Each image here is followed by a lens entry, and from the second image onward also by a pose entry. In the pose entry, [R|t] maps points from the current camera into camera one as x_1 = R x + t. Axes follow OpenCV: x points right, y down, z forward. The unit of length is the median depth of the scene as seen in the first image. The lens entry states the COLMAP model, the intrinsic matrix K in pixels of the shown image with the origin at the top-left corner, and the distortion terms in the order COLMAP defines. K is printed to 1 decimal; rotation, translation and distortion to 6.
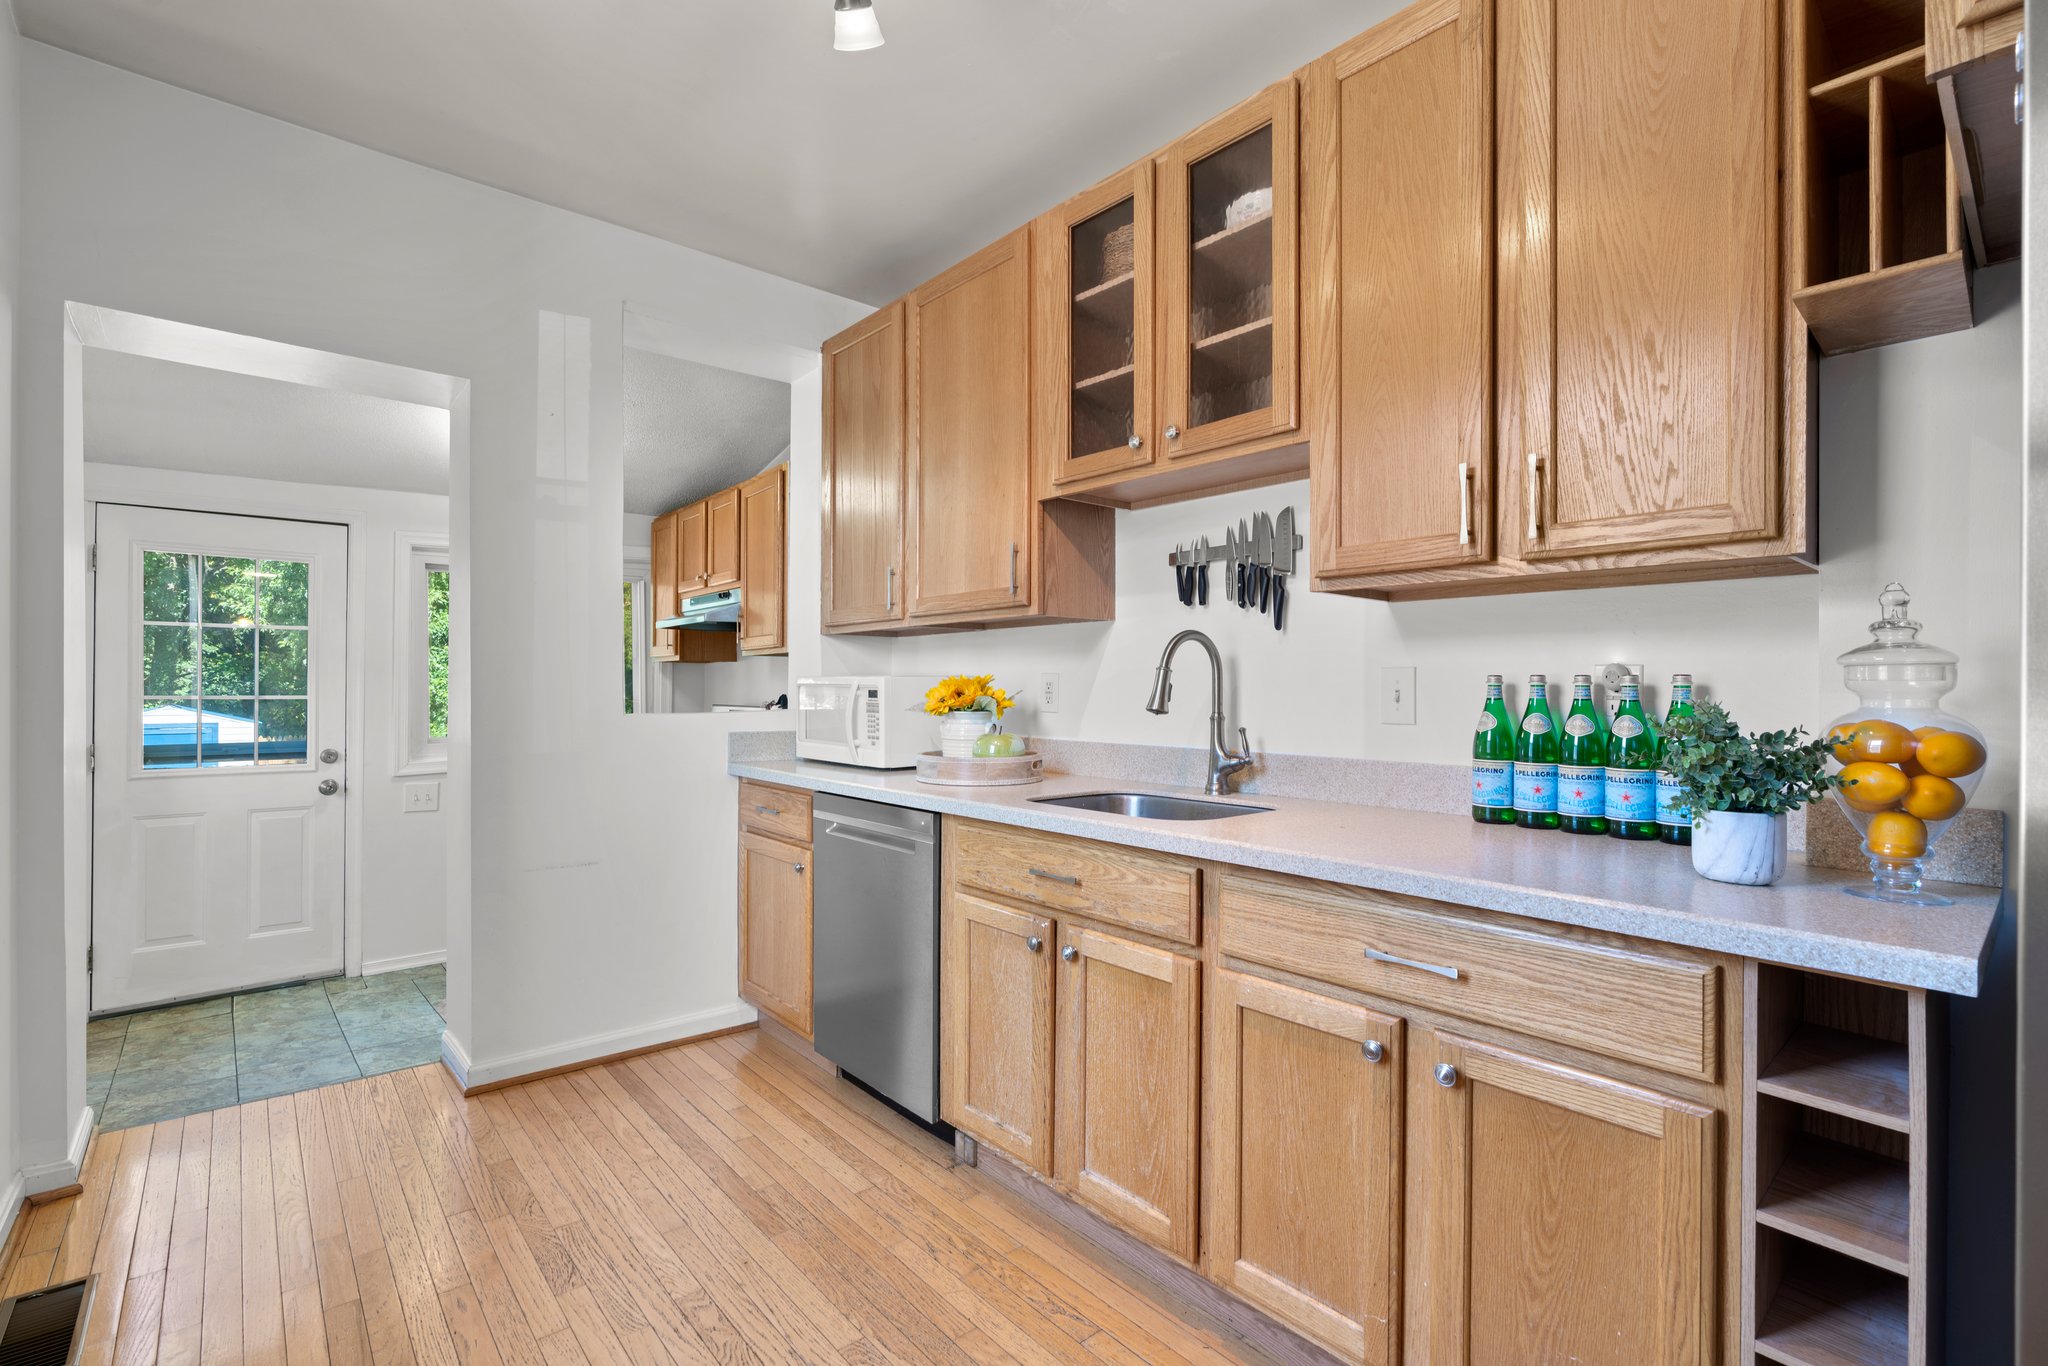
lens RADIAL K [[923.0, 0, 1021.5], [0, 923.0, 686.3], [0, 0, 1]] dist [-0.013274, 0.000561]
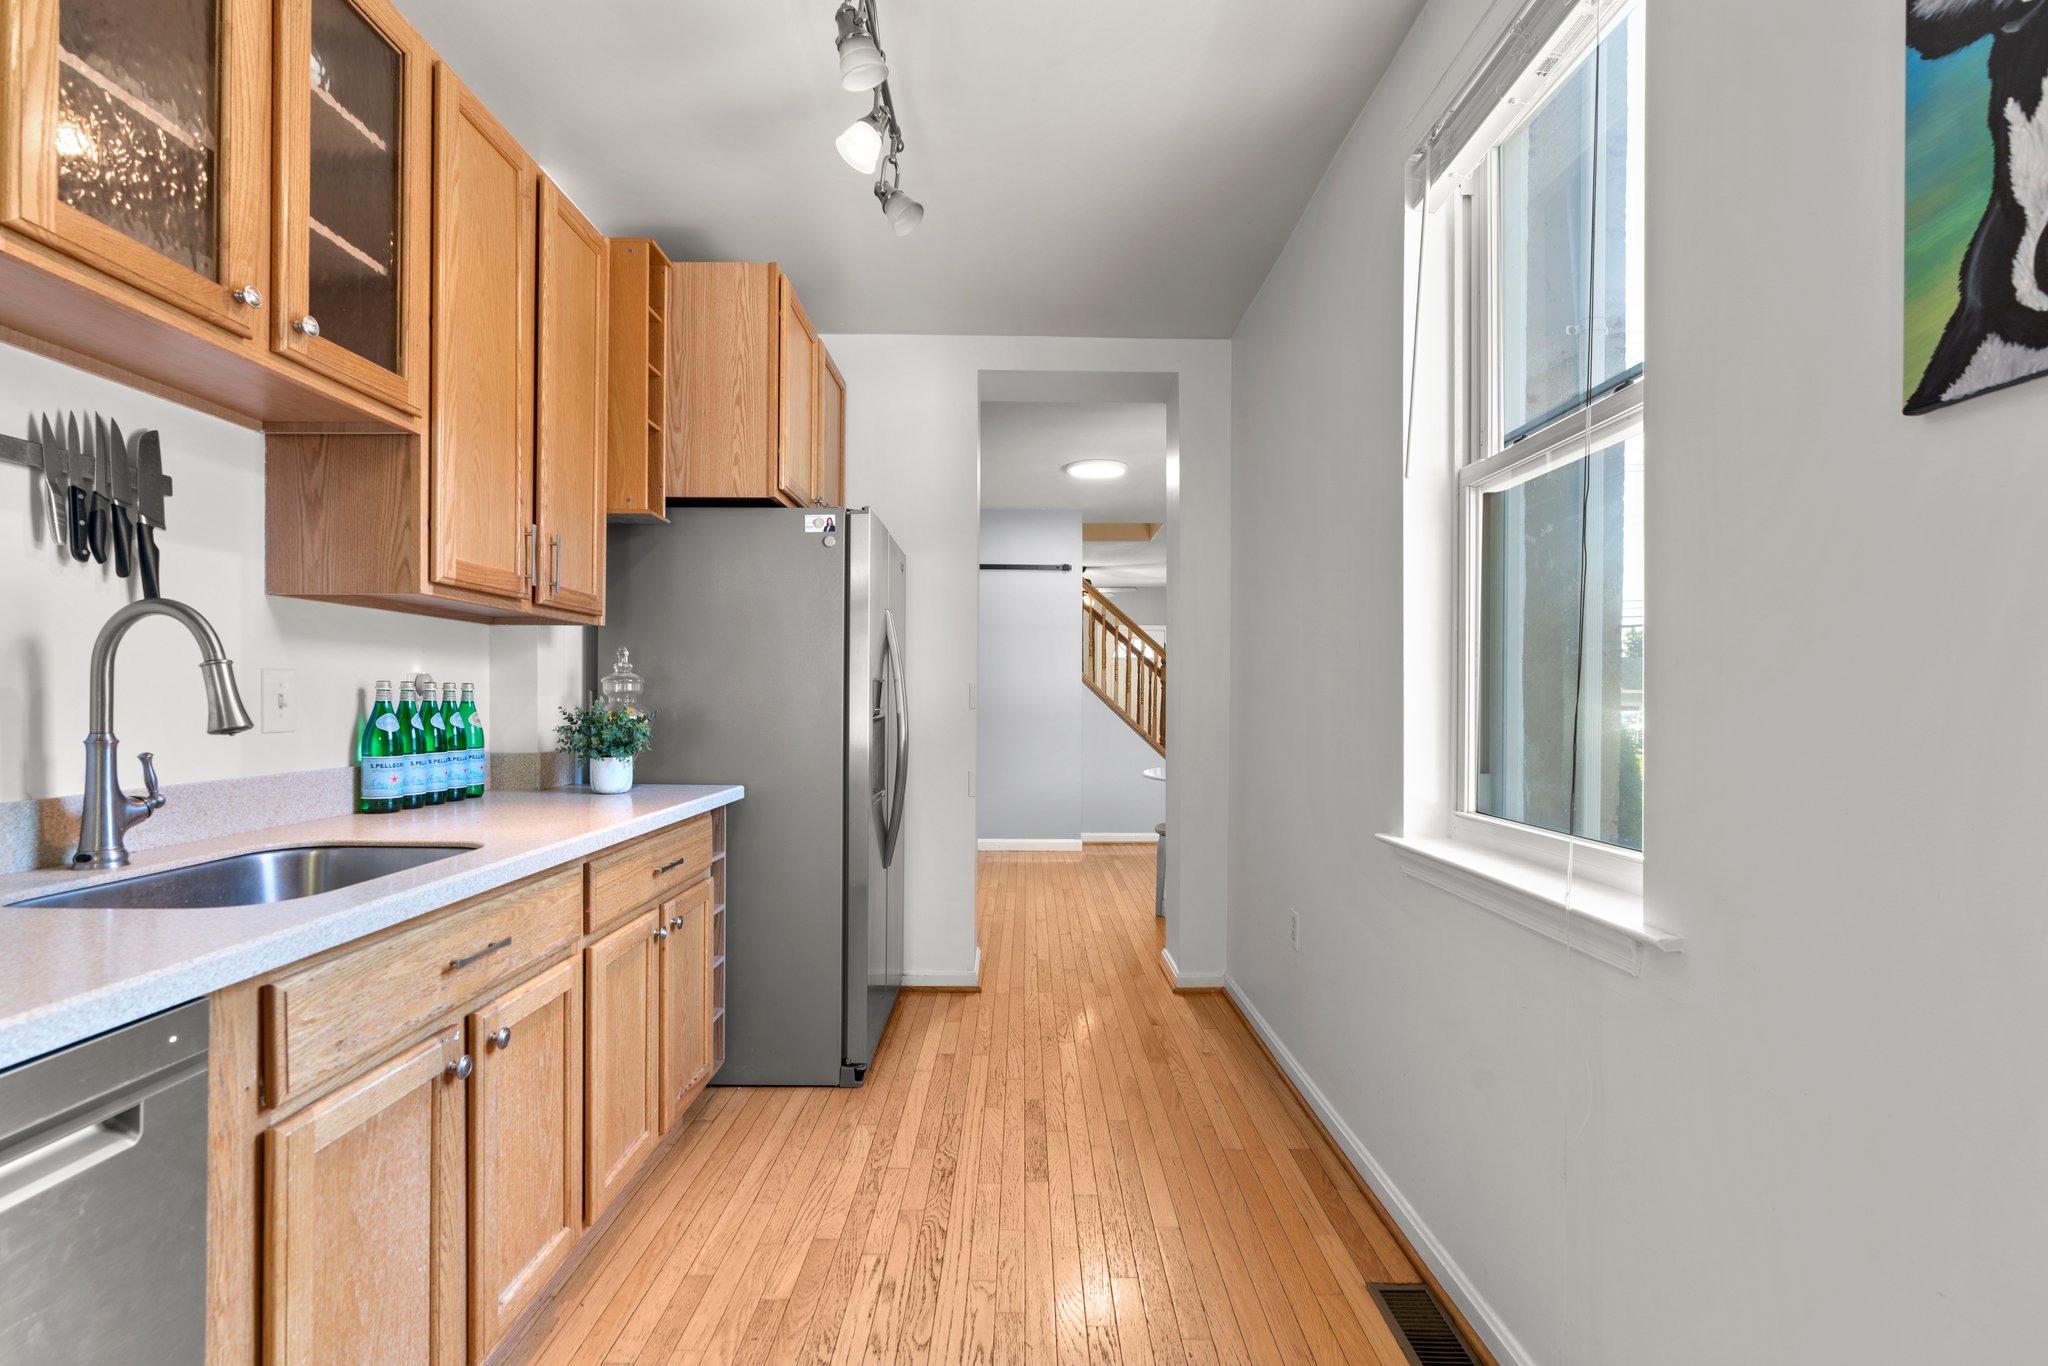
lens RADIAL K [[923.0, 0, 1023.5], [0, 923.0, 691.2], [0, 0, 1]] dist [-0.013274, 0.000561]
pose [[-0.759750, -0.003712, 0.650205, -0.742849], [-0.008366, 0.999957, -0.004068, -0.001397], [-0.650162, -0.008530, -0.759748, 1.244501]]
